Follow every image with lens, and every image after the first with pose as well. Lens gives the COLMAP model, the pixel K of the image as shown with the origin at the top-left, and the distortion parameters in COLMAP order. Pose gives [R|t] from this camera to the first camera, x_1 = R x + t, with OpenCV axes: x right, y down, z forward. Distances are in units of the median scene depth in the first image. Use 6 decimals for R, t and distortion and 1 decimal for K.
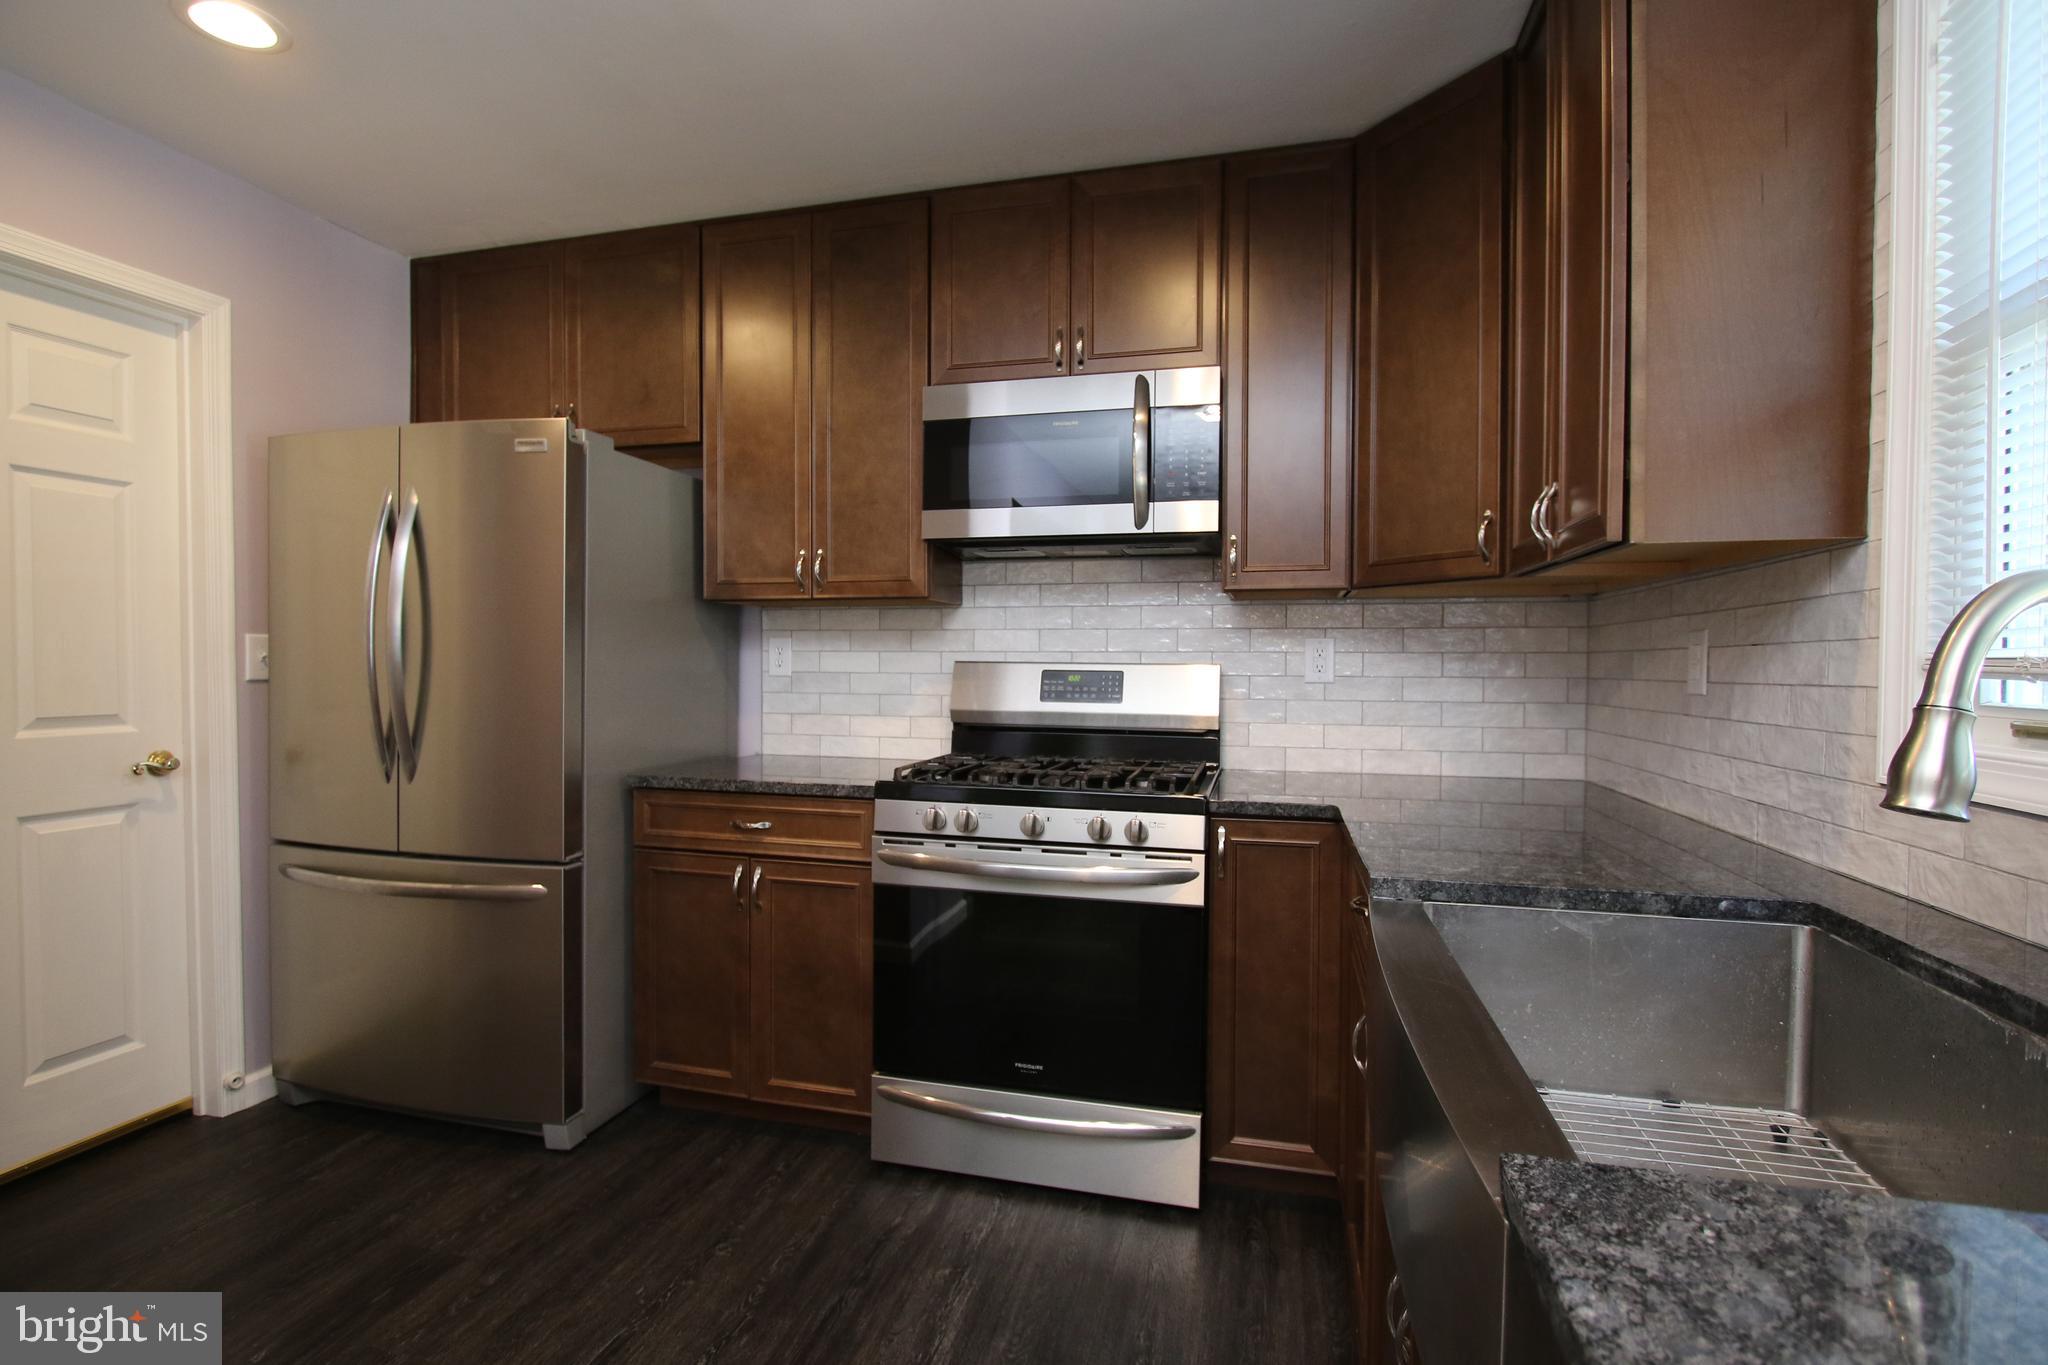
lens RADIAL K [[941.7, 0, 1051.9], [0, 941.7, 684.7], [0, 0, 1]] dist [-0.014302, 0.001193]
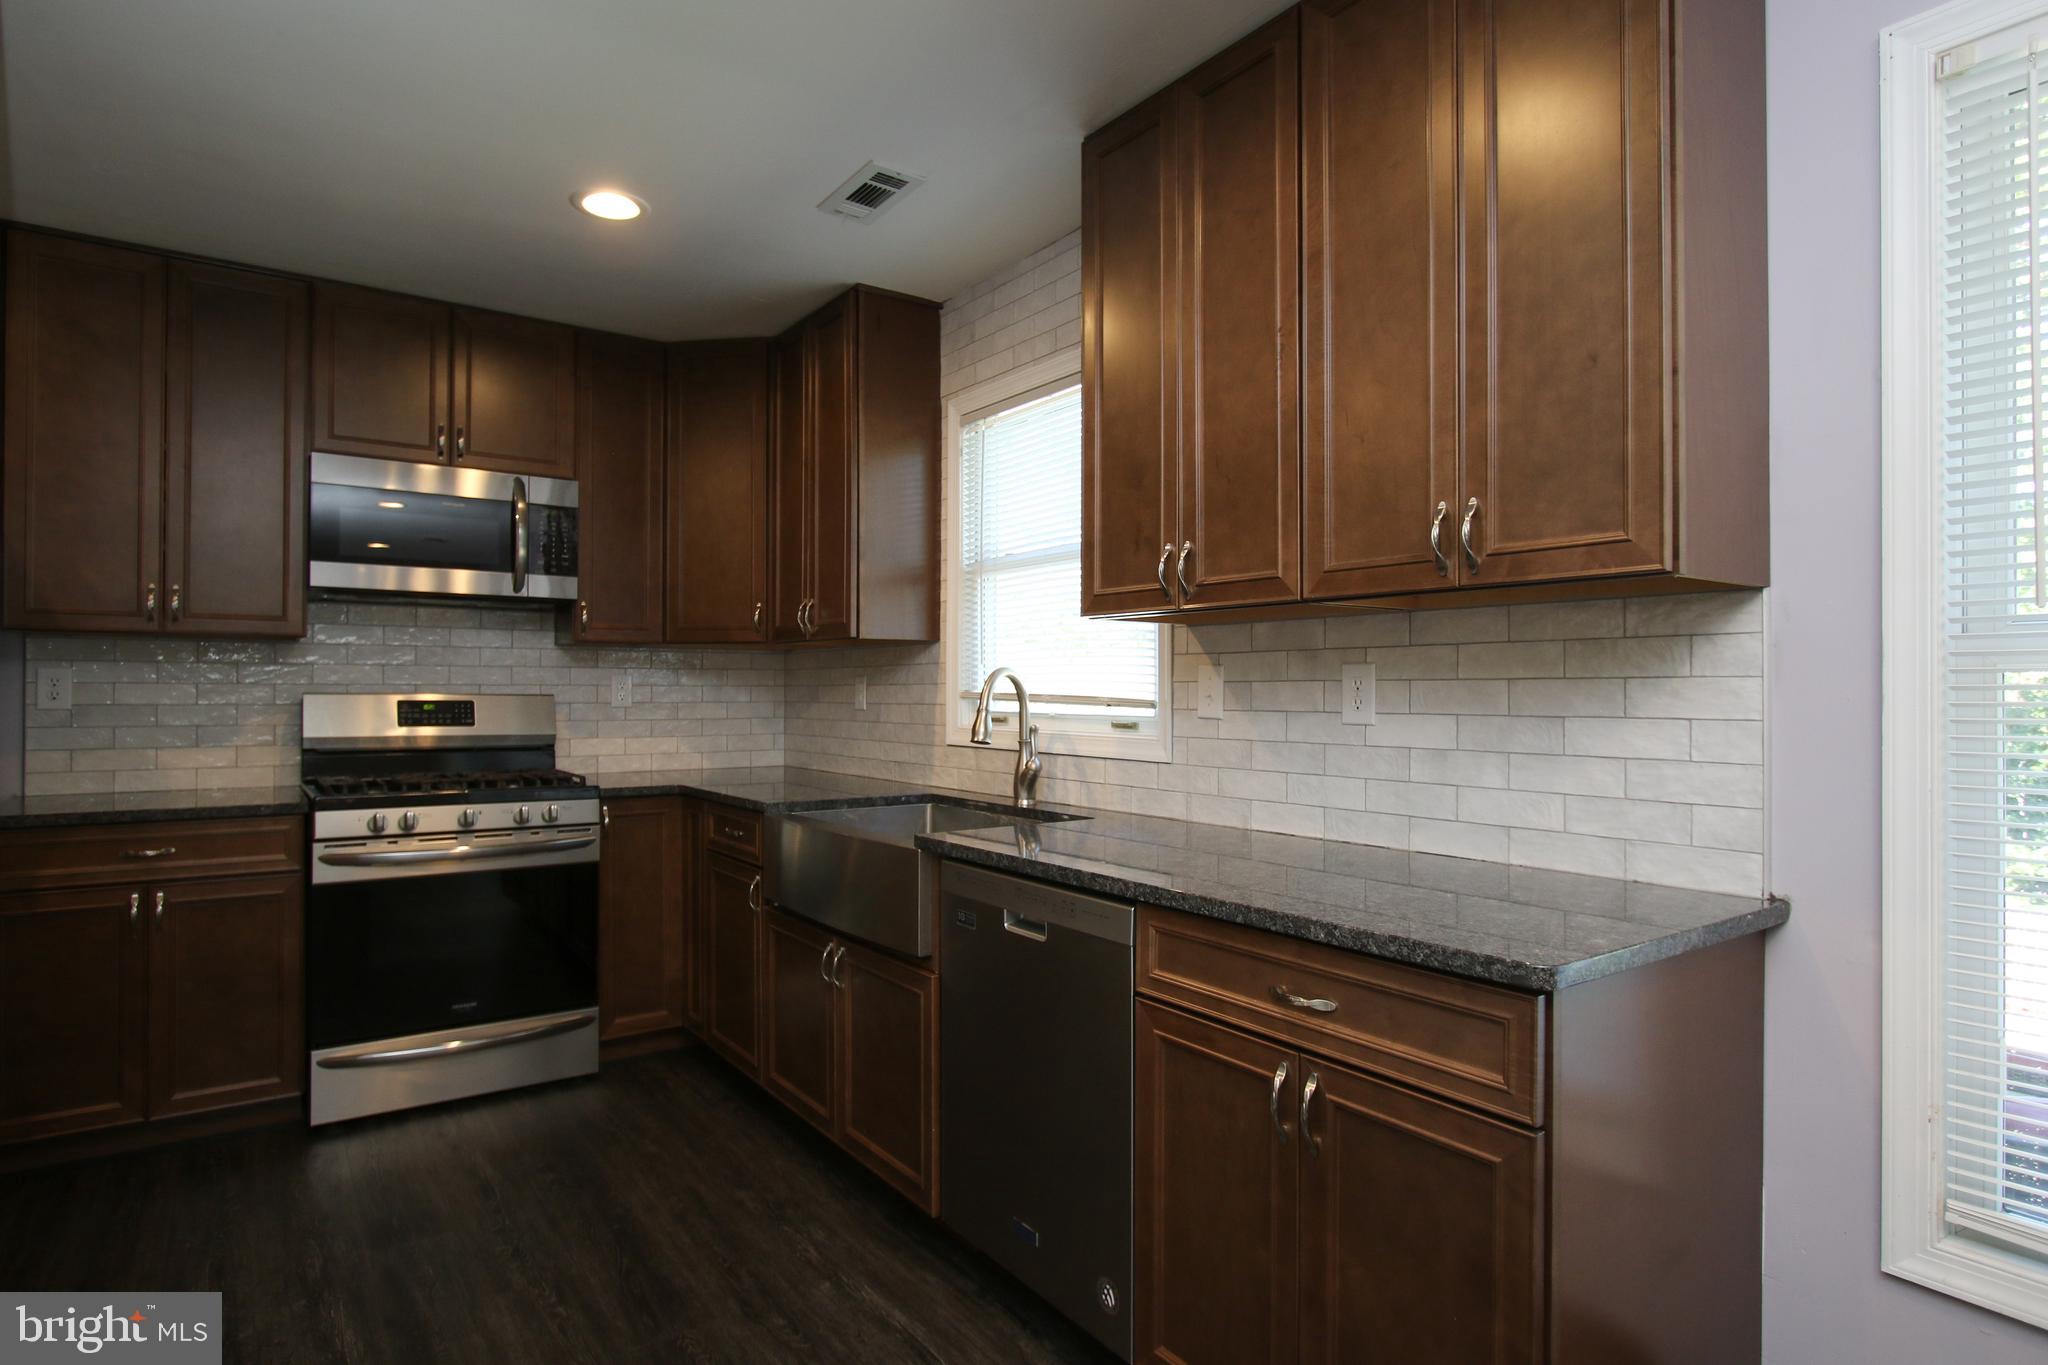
lens RADIAL K [[1082.1, 0, 970.6], [0, 1082.1, 682.3], [0, 0, 1]] dist [0.003591, 0.000066]
pose [[0.663643, 0.002200, 0.748047, -0.658230], [0.017773, 0.999667, -0.018707, -0.000121], [-0.747839, 0.025709, 0.663383, -0.510348]]
